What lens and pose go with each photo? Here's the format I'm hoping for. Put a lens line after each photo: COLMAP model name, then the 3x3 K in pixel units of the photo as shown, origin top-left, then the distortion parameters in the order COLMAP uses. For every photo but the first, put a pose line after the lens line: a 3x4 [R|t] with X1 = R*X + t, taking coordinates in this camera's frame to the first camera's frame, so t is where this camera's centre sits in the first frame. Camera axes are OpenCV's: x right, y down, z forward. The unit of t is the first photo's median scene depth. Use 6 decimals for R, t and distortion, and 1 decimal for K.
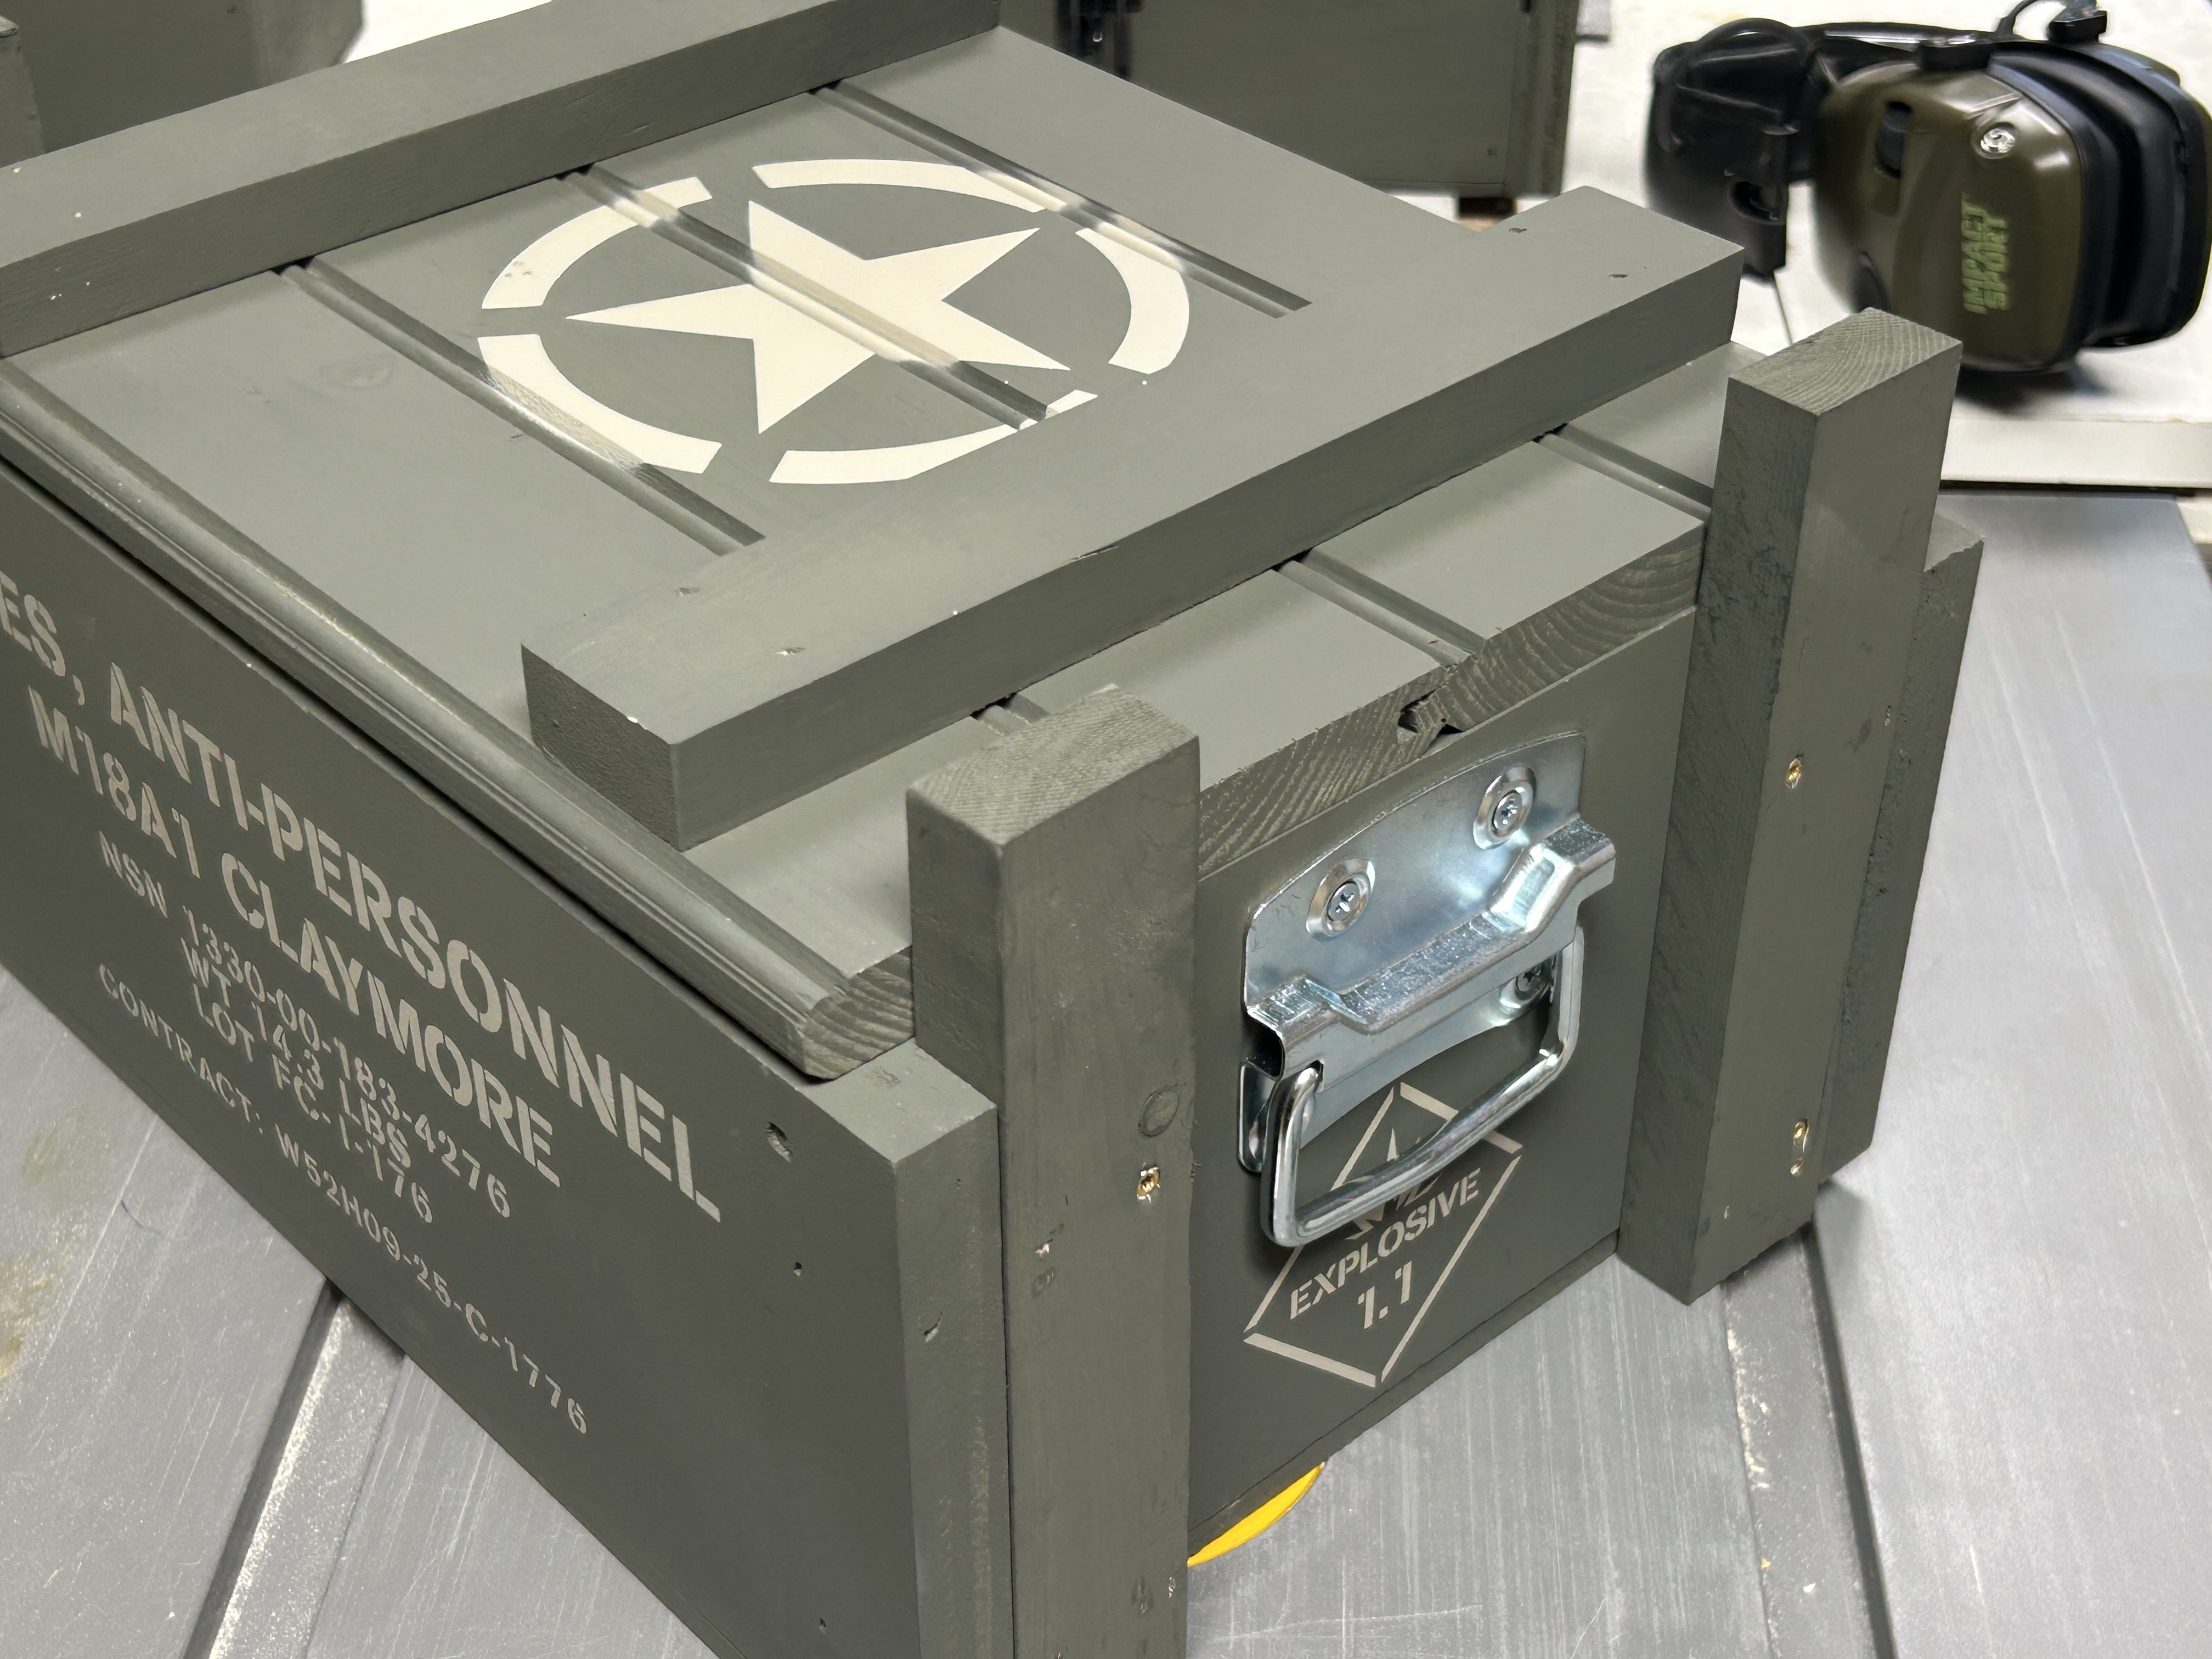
lens RADIAL K [[3203.3, 0, 1134.7], [0, 3203.3, 833.7], [0, 0, 1]] dist [0.241584, -1.010580]
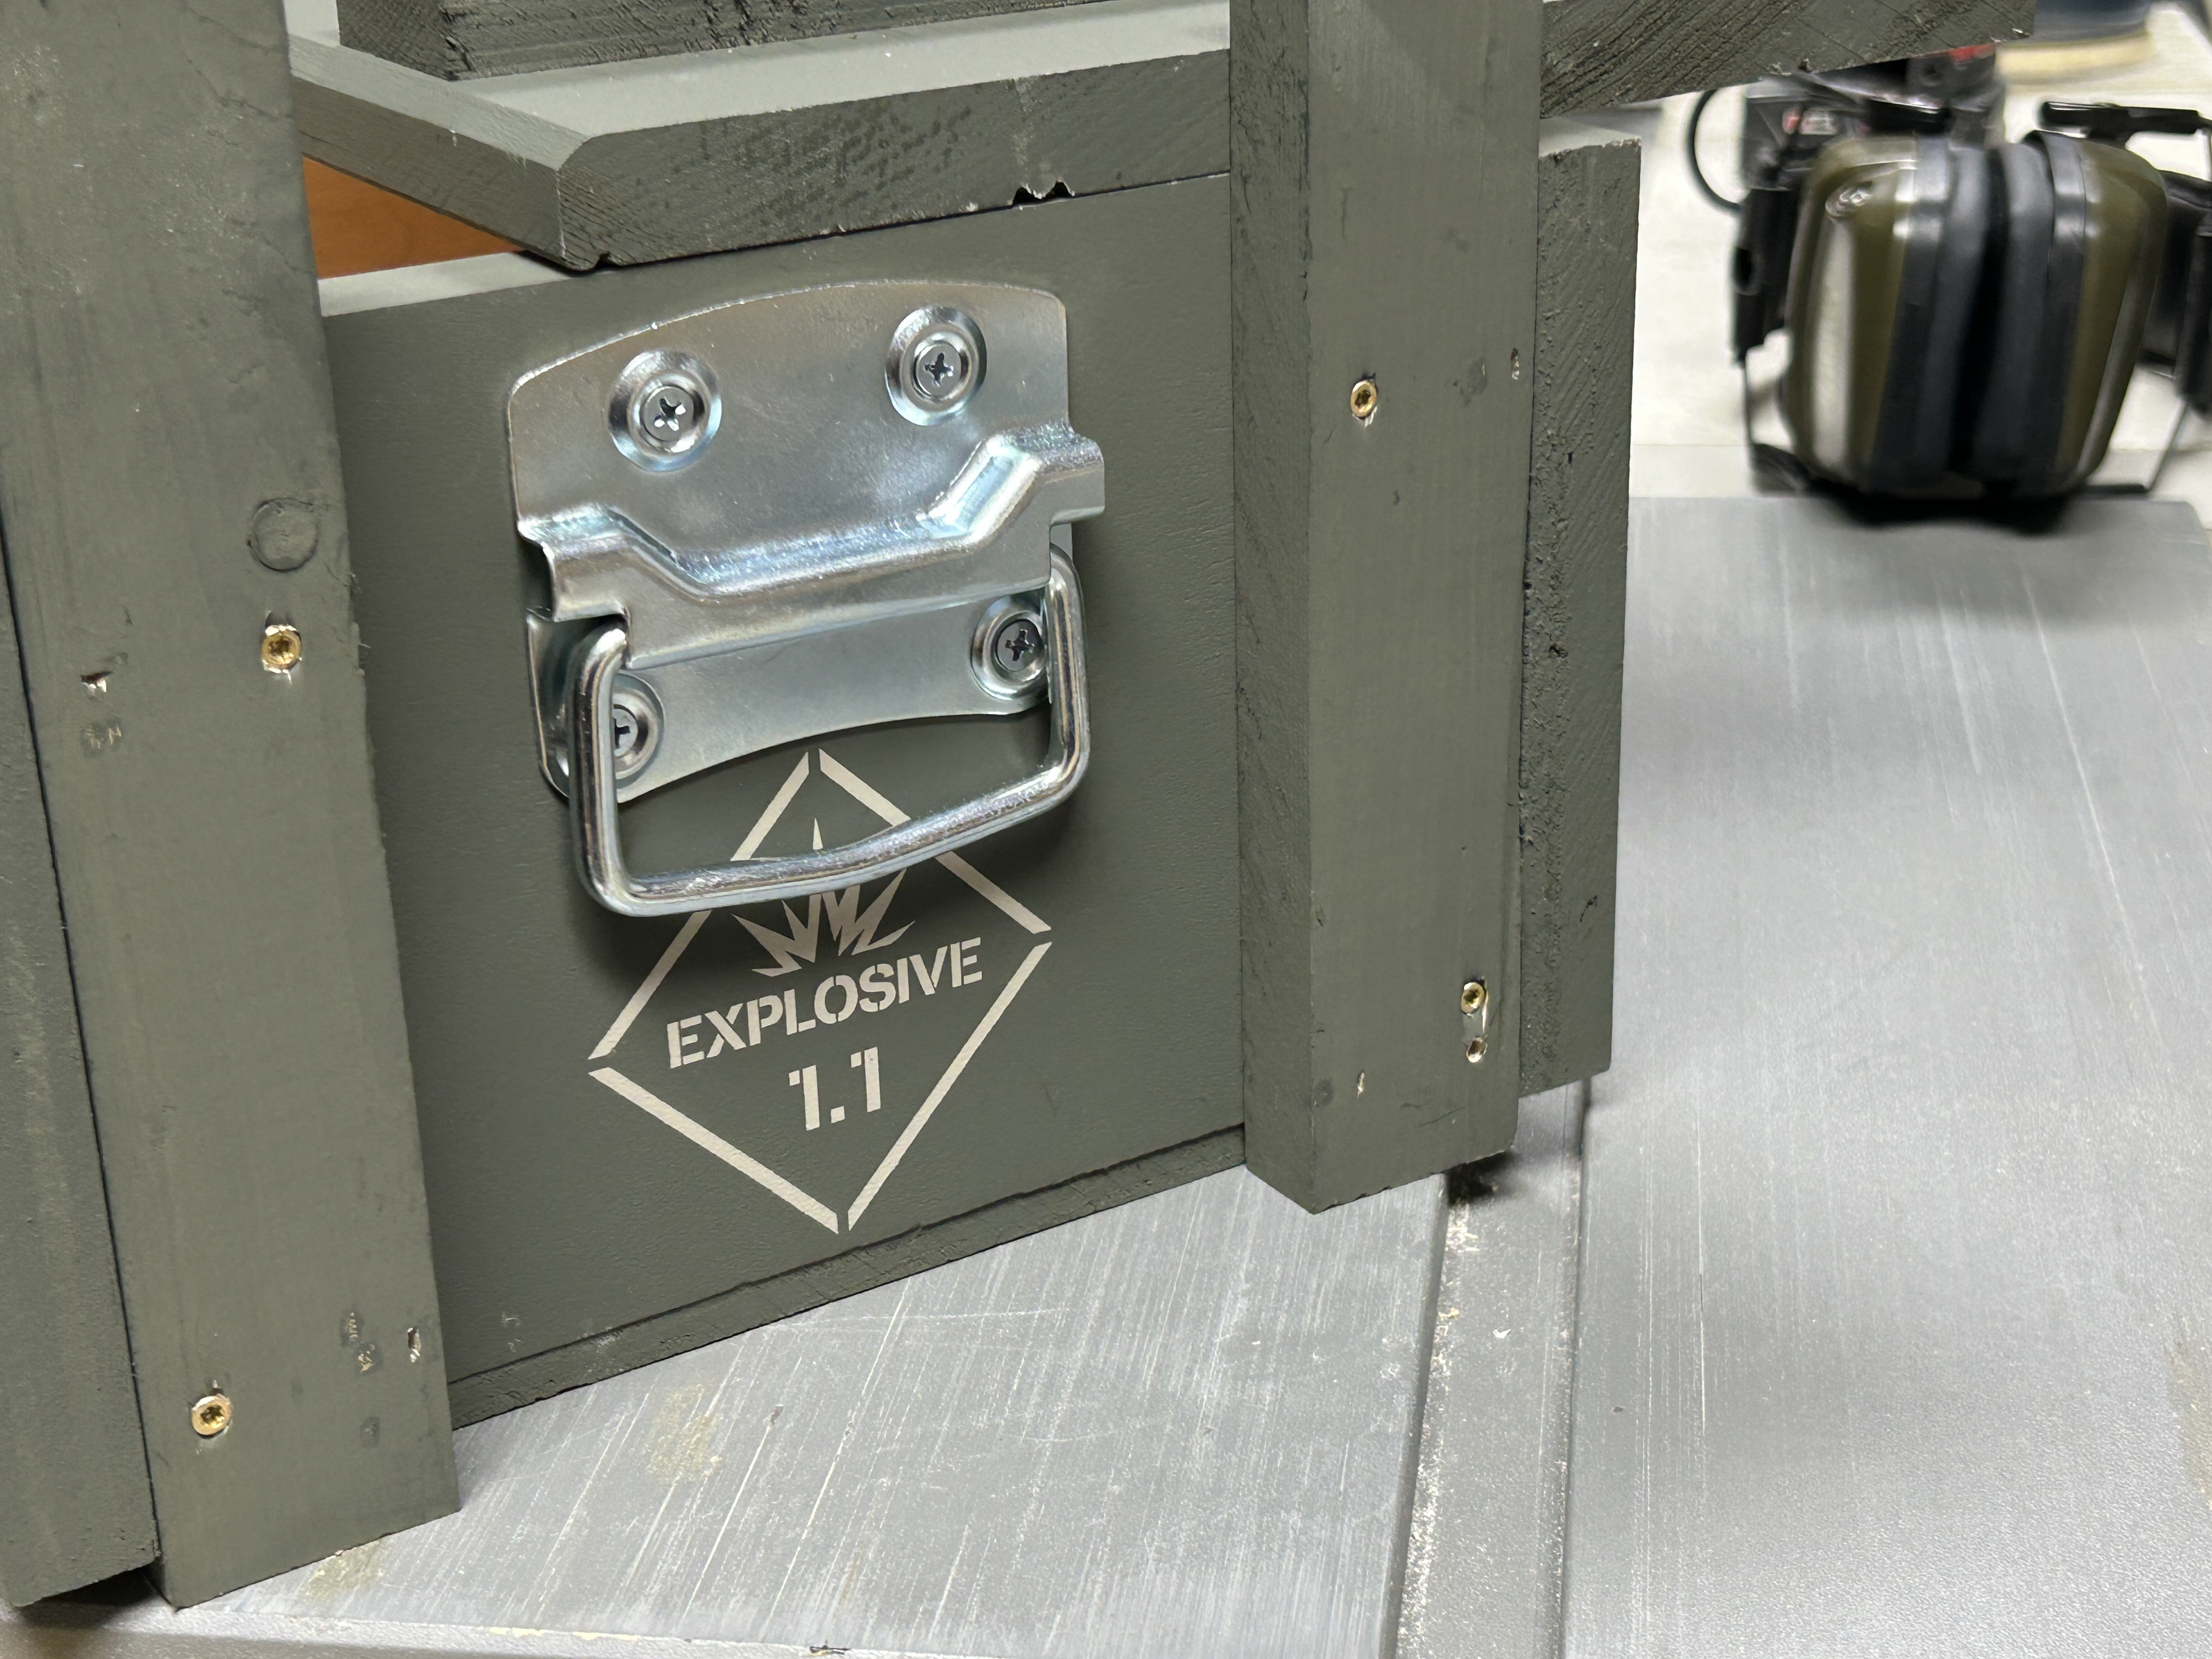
lens RADIAL K [[3409.4, 0, 1083.5], [0, 3409.4, 831.9], [0, 0, 1]] dist [0.195760, -0.833935]
pose [[0.983436, 0.035241, -0.177797, 0.287000], [-0.076248, 0.970338, -0.229414, 0.275241], [0.164438, 0.239171, 0.956952, 0.224573]]
